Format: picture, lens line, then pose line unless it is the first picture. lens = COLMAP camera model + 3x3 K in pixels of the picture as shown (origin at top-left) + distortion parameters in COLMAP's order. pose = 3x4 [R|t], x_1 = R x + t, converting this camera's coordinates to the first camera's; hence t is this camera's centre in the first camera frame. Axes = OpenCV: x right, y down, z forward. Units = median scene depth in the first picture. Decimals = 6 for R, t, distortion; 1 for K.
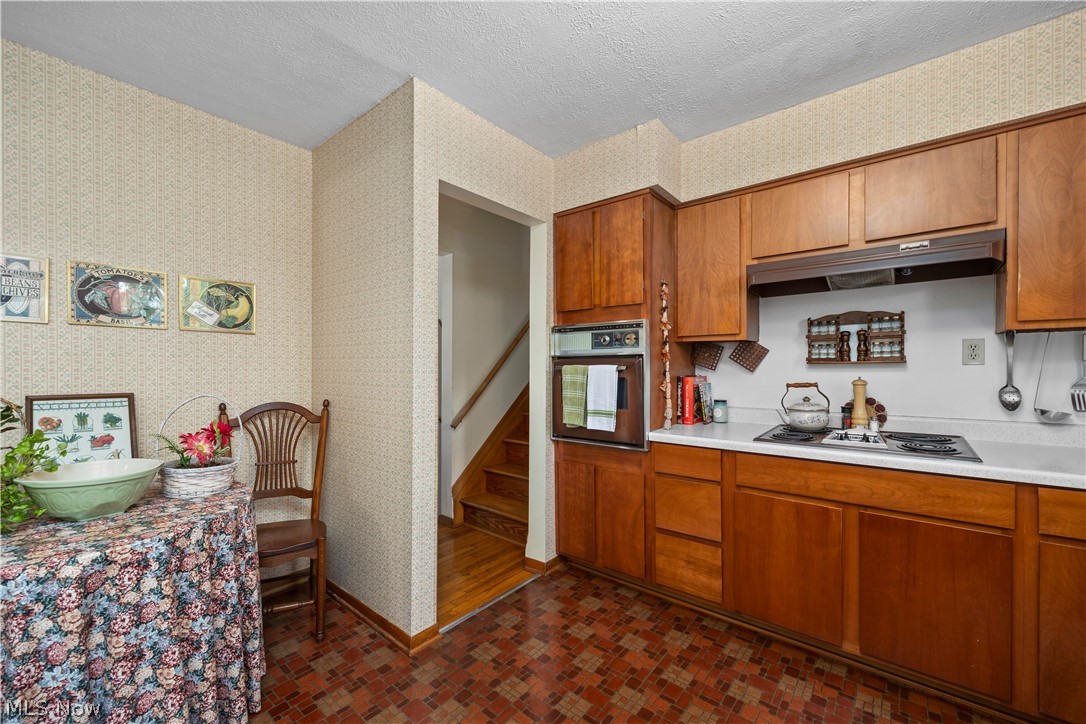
lens RADIAL K [[430.1, 0, 541.5], [0, 430.1, 369.9], [0, 0, 1]] dist [0.004890, 0.000273]
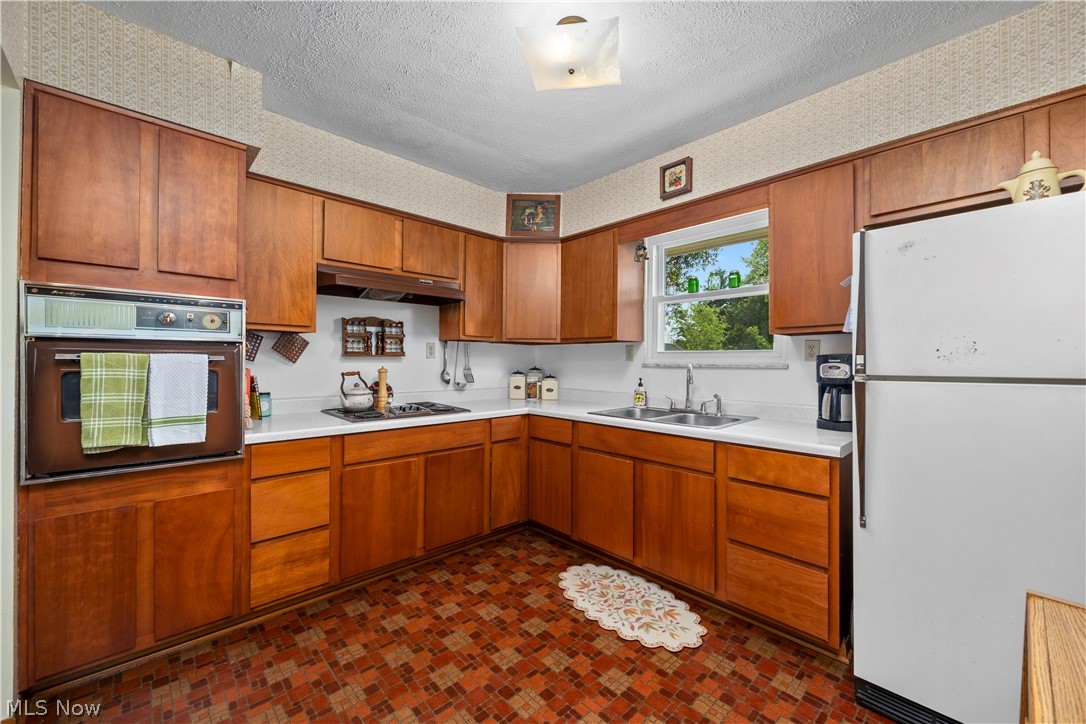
lens RADIAL K [[430.1, 0, 537.6], [0, 430.1, 361.7], [0, 0, 1]] dist [0.004890, 0.000273]
pose [[0.138948, 0.000535, 0.990300, -0.497136], [-0.002918, 0.999996, -0.000131, 0.000575], [-0.990295, -0.002872, 0.138949, 0.306652]]
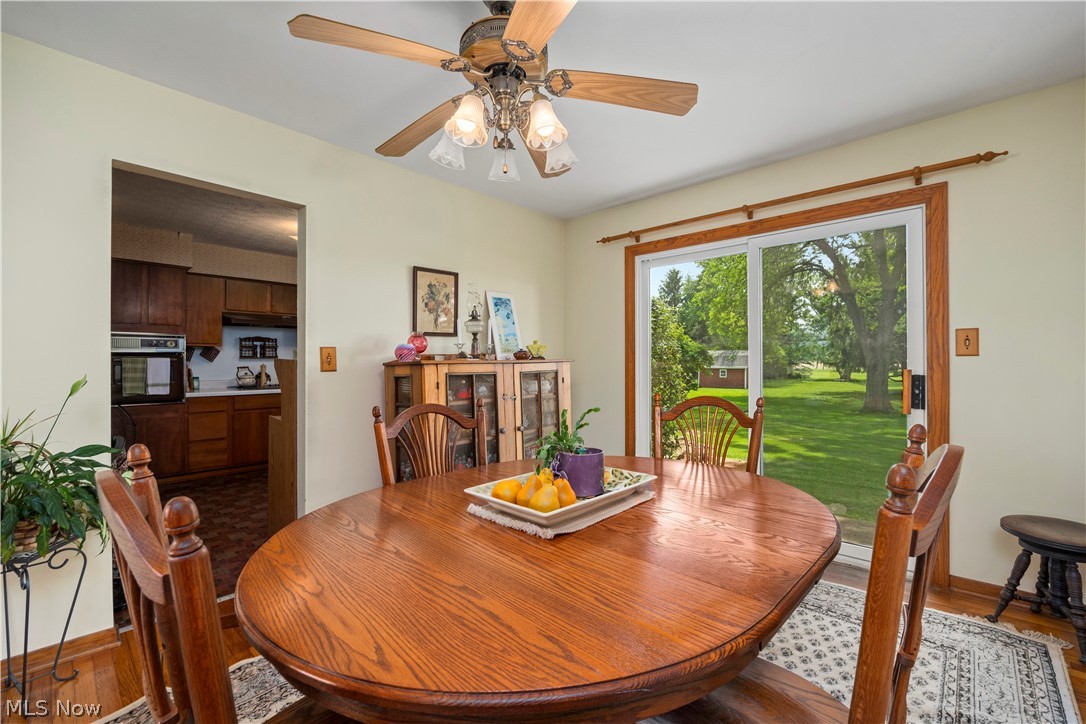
lens RADIAL K [[459.0, 0, 540.5], [0, 459.0, 362.1], [0, 0, 1]] dist [-0.015514, -0.000235]
pose [[0.071636, 0.000205, 0.997431, -1.630523], [0.002844, 0.999996, -0.000410, 0.011571], [-0.997427, 0.002866, 0.071636, -0.715365]]
